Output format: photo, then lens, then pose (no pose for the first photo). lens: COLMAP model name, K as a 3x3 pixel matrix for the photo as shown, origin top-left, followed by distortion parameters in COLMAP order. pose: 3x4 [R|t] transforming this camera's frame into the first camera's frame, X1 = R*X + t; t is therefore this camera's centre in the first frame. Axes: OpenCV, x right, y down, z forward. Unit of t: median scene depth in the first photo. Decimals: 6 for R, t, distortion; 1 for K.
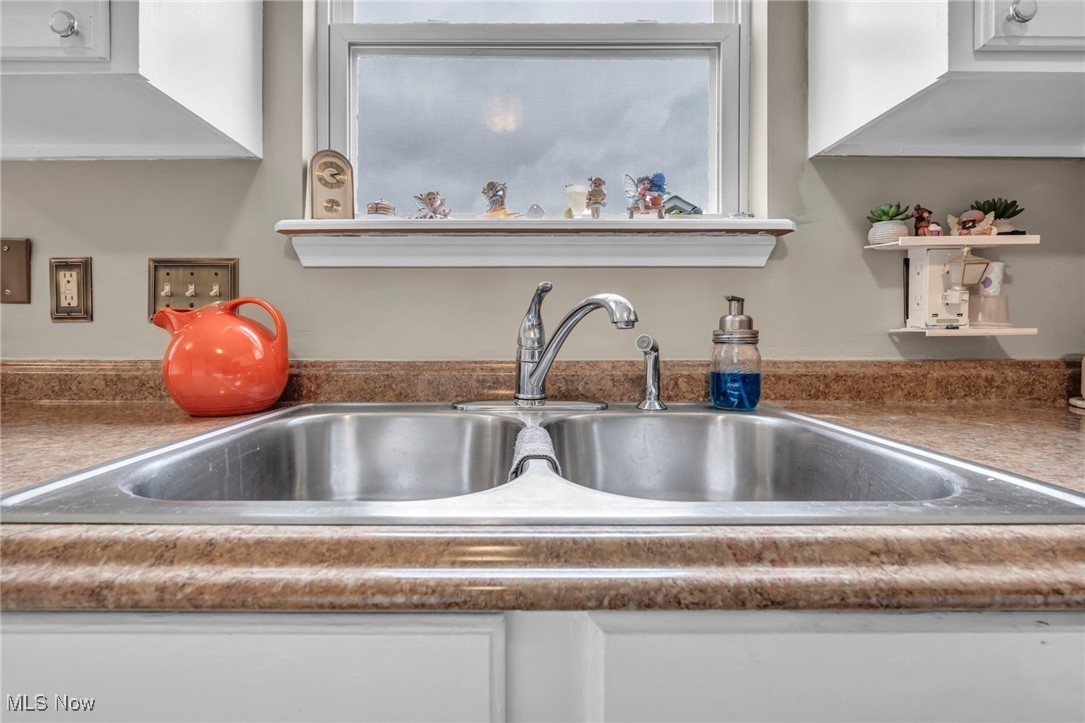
lens RADIAL K [[455.2, 0, 534.6], [0, 455.2, 342.3], [0, 0, 1]] dist [-0.001865, -0.000386]
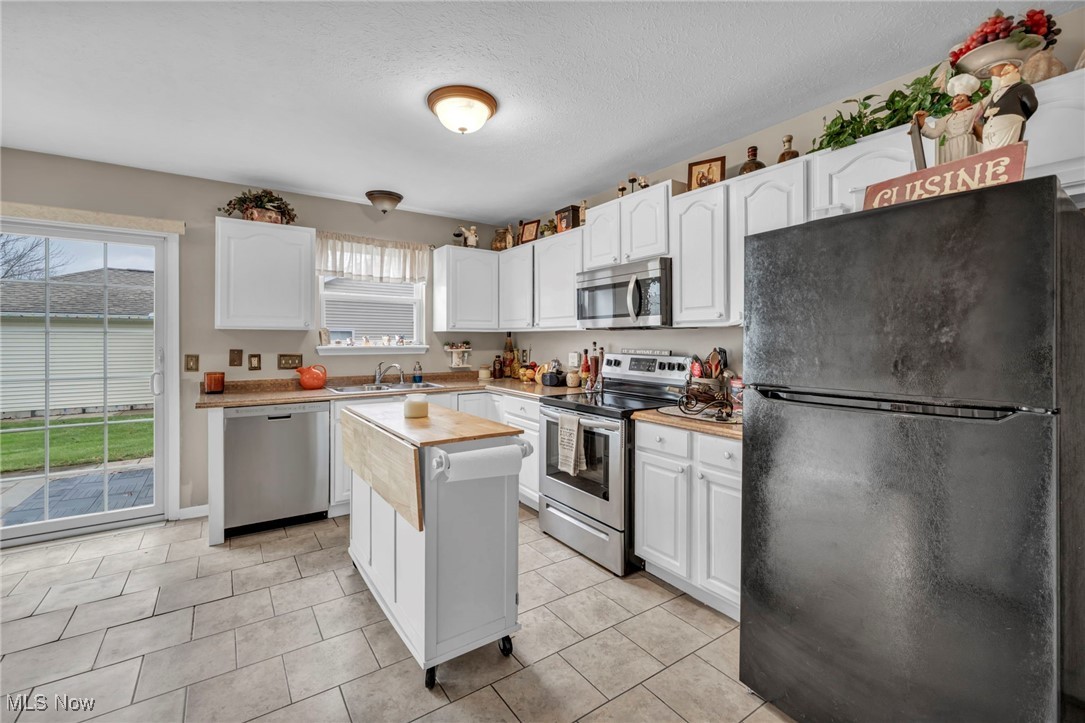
lens RADIAL K [[460.5, 0, 541.4], [0, 460.5, 344.0], [0, 0, 1]] dist [-0.000575, -0.000209]
pose [[0.823800, -0.003537, 0.566870, -1.289771], [0.011148, 0.999888, -0.009963, -0.215142], [-0.566772, 0.014527, 0.823747, -3.874085]]
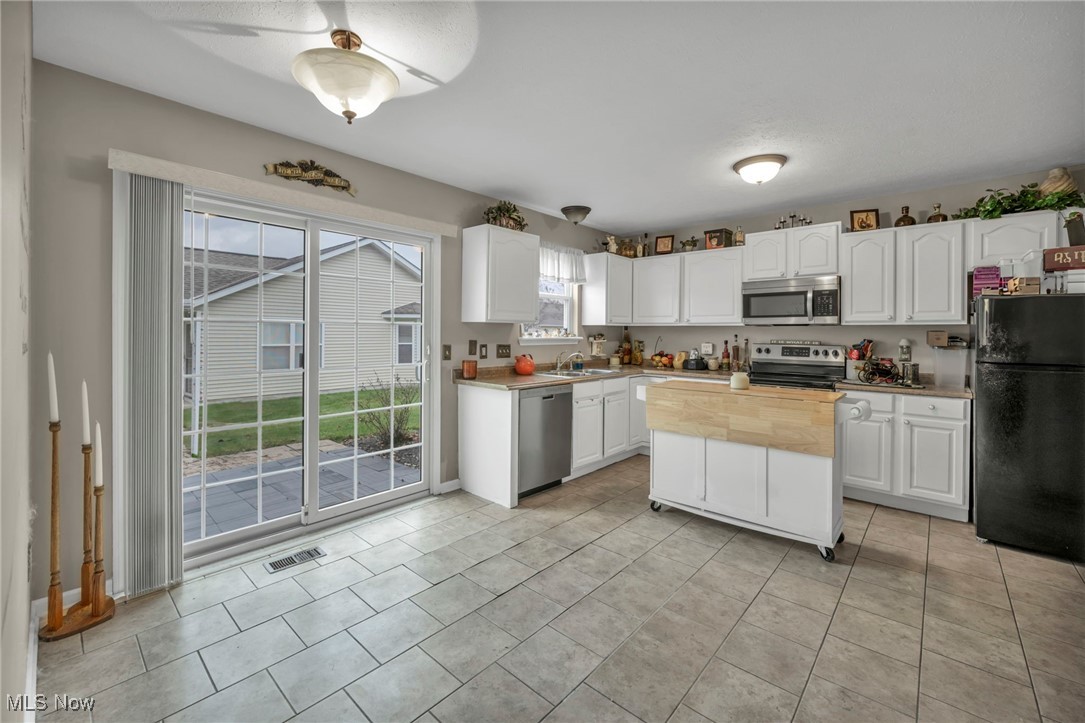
lens RADIAL K [[459.6, 0, 538.4], [0, 459.6, 334.3], [0, 0, 1]] dist [-0.001874, -0.000206]
pose [[0.663679, 0.000750, 0.748017, -4.204321], [0.010132, 0.999899, -0.009992, -0.245780], [-0.747949, 0.014211, 0.663604, -2.493433]]
